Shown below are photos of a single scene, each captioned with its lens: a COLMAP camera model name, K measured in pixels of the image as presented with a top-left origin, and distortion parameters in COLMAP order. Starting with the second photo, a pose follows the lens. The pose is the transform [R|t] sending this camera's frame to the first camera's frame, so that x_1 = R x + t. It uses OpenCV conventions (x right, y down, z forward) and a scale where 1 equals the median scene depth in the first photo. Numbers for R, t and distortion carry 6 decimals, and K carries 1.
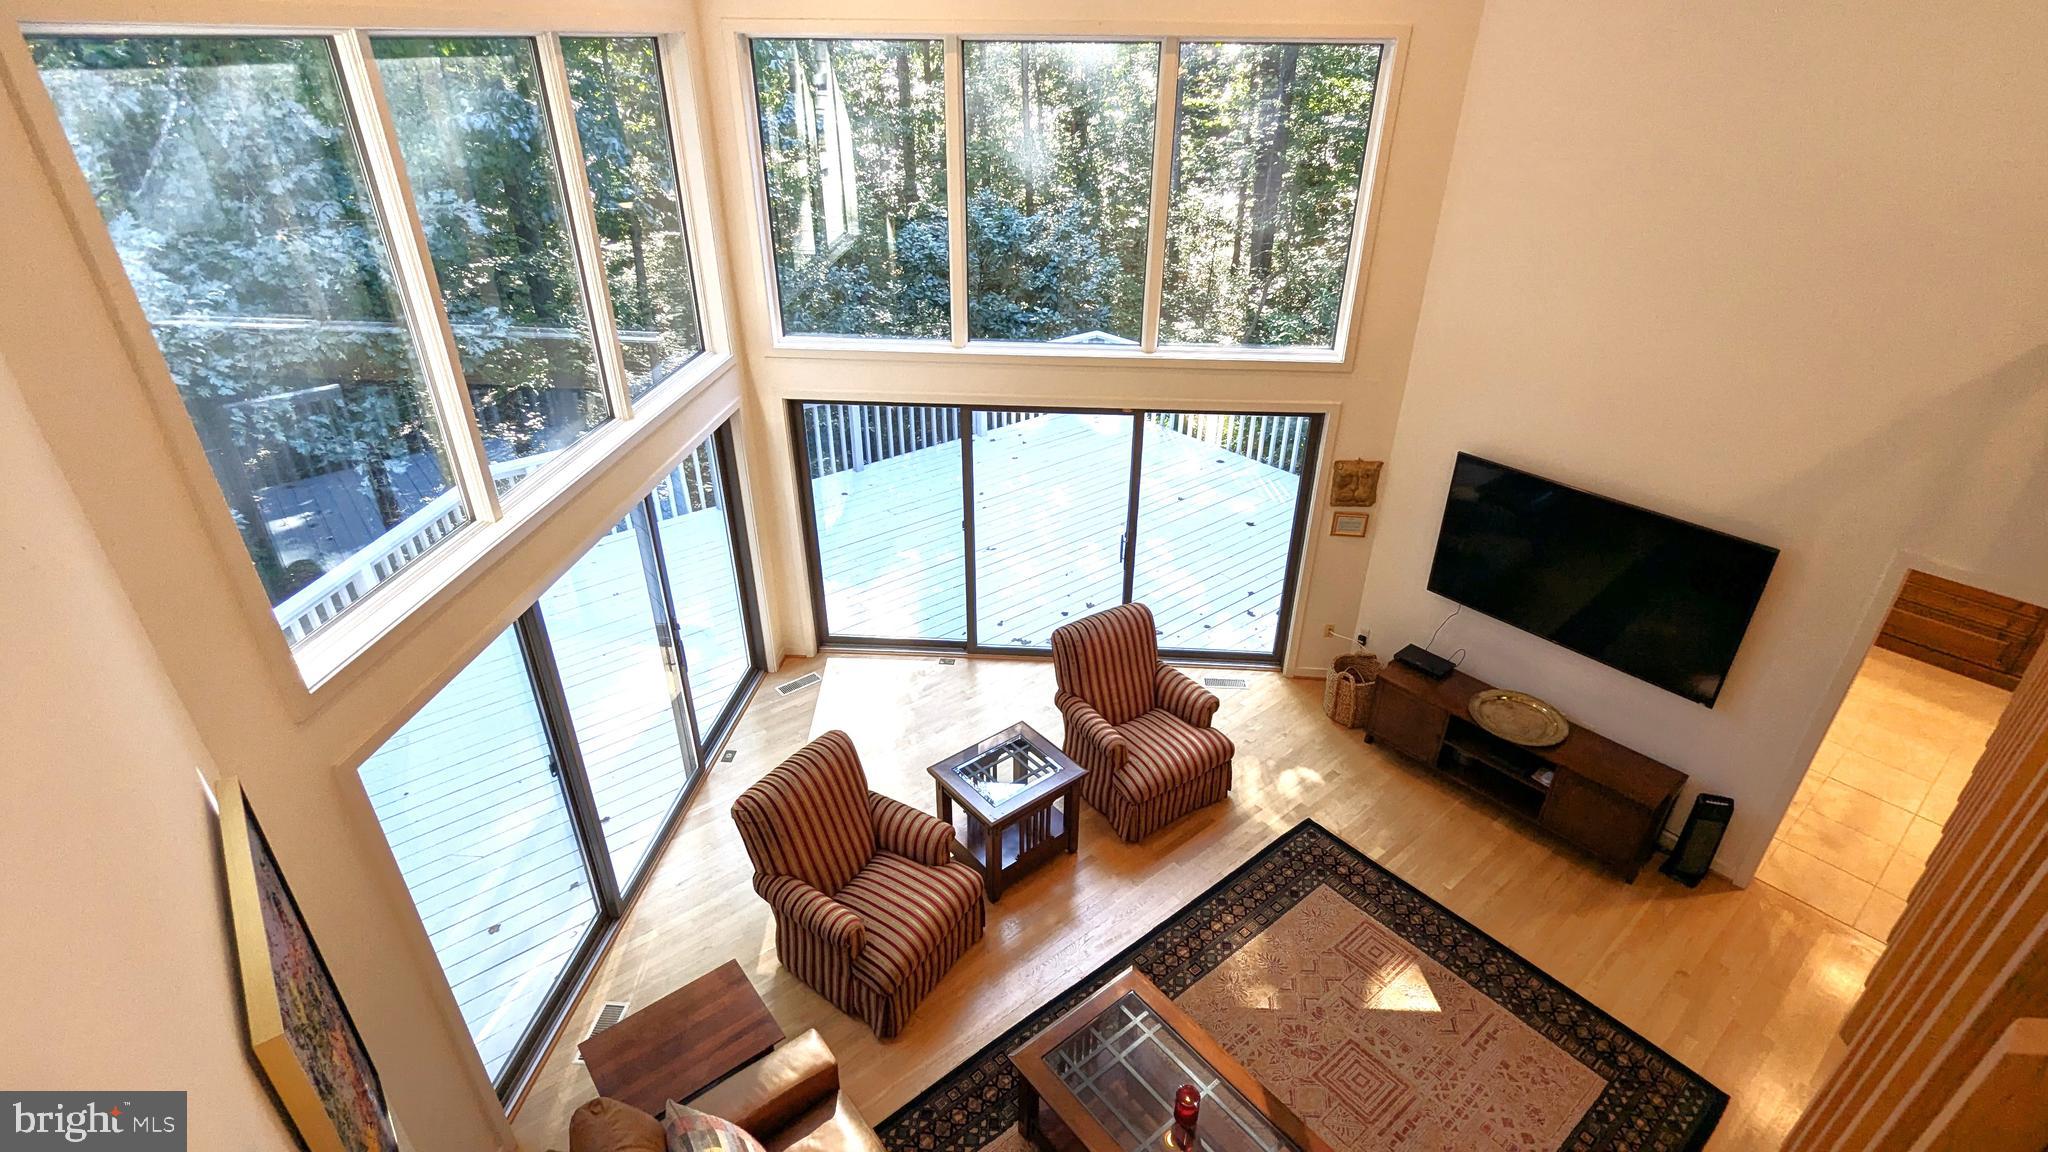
lens RADIAL K [[970.1, 0, 1028.1], [0, 970.1, 578.8], [0, 0, 1]] dist [-0.001416, 0.001686]
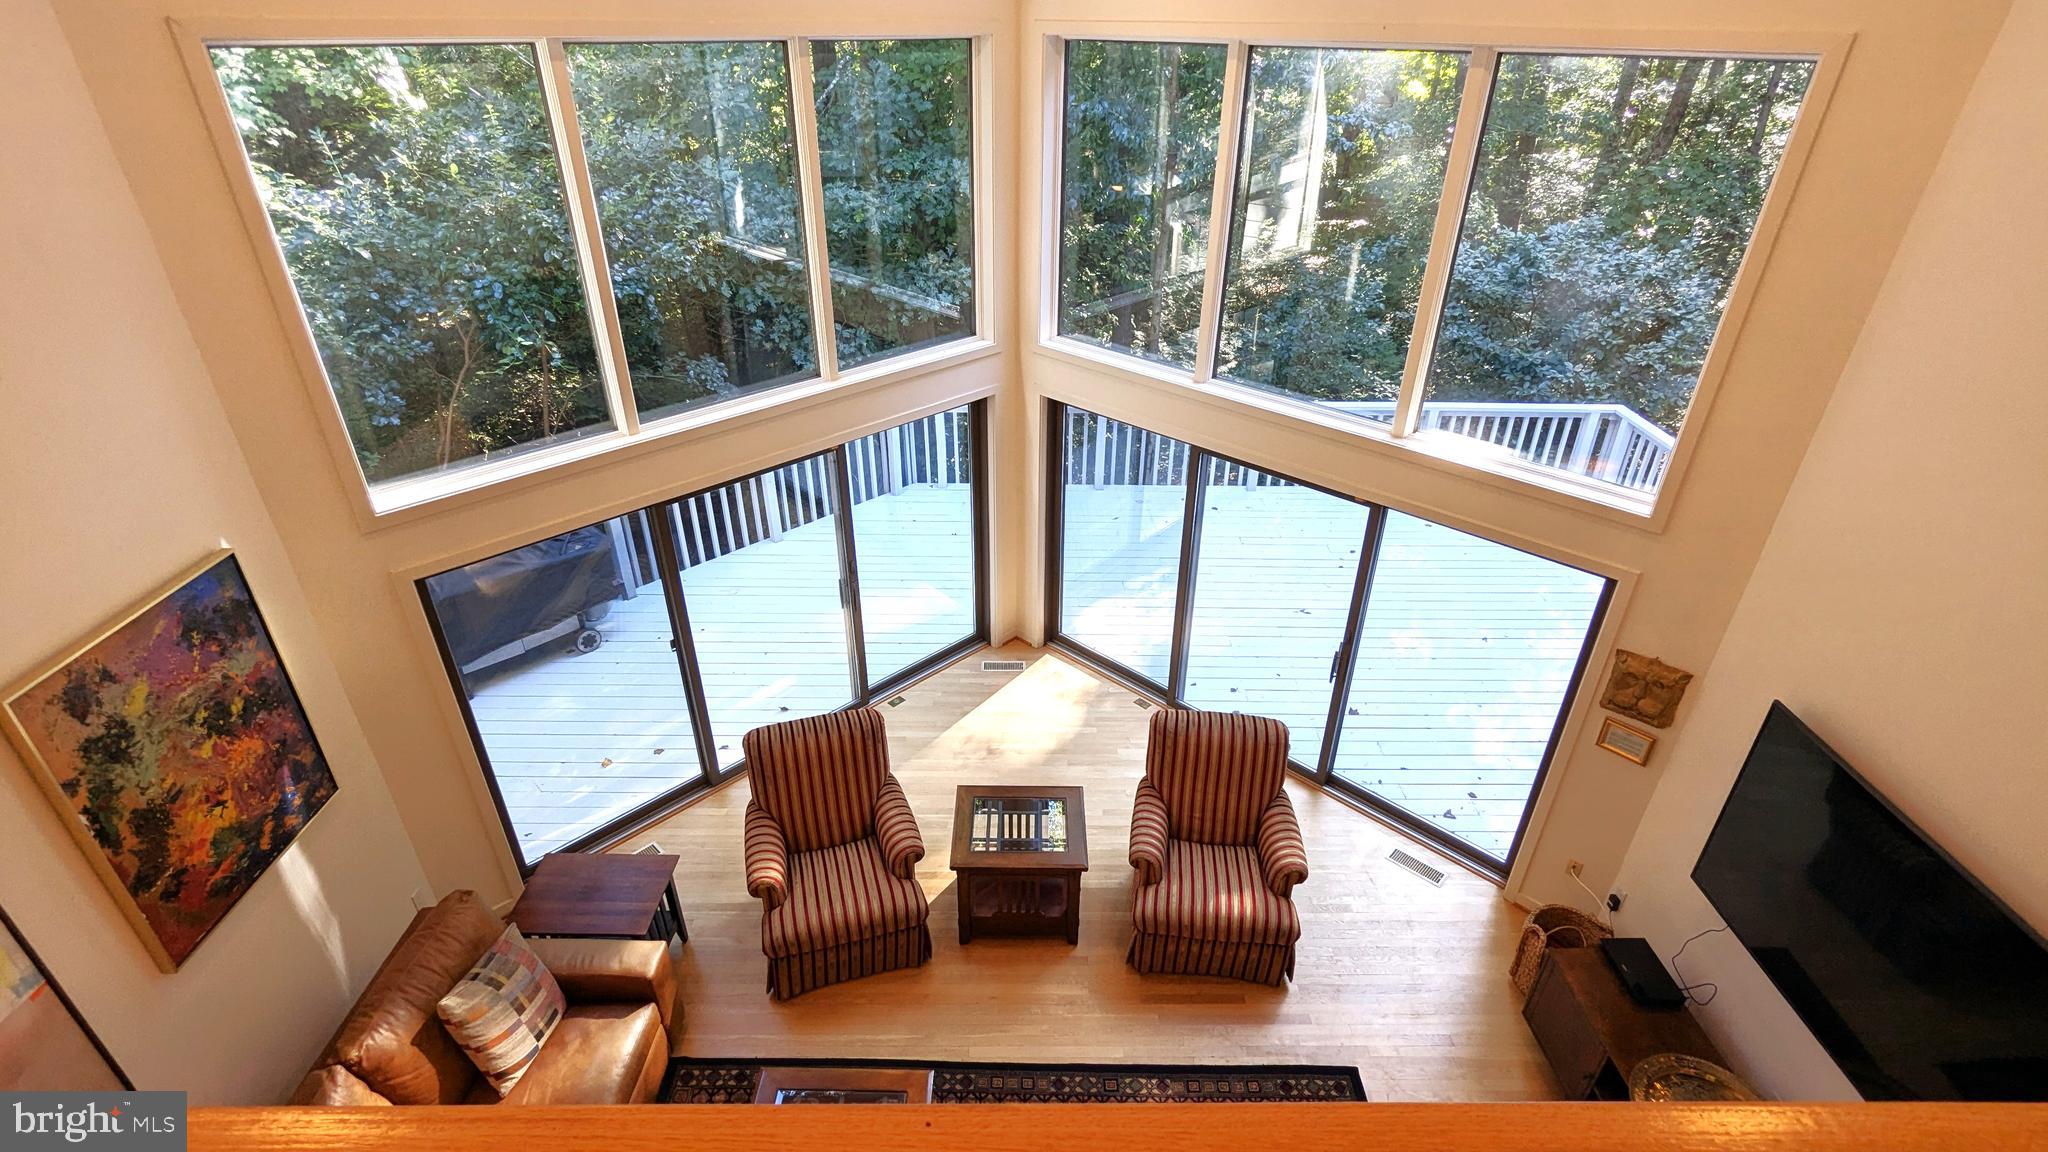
lens RADIAL K [[970.1, 0, 1028.1], [0, 970.1, 578.8], [0, 0, 1]] dist [-0.001416, 0.001686]
pose [[0.770243, 0.320323, -0.551470, 0.362714], [-0.314547, 0.943029, 0.108432, -0.111943], [0.554785, 0.089944, 0.827118, 0.173452]]
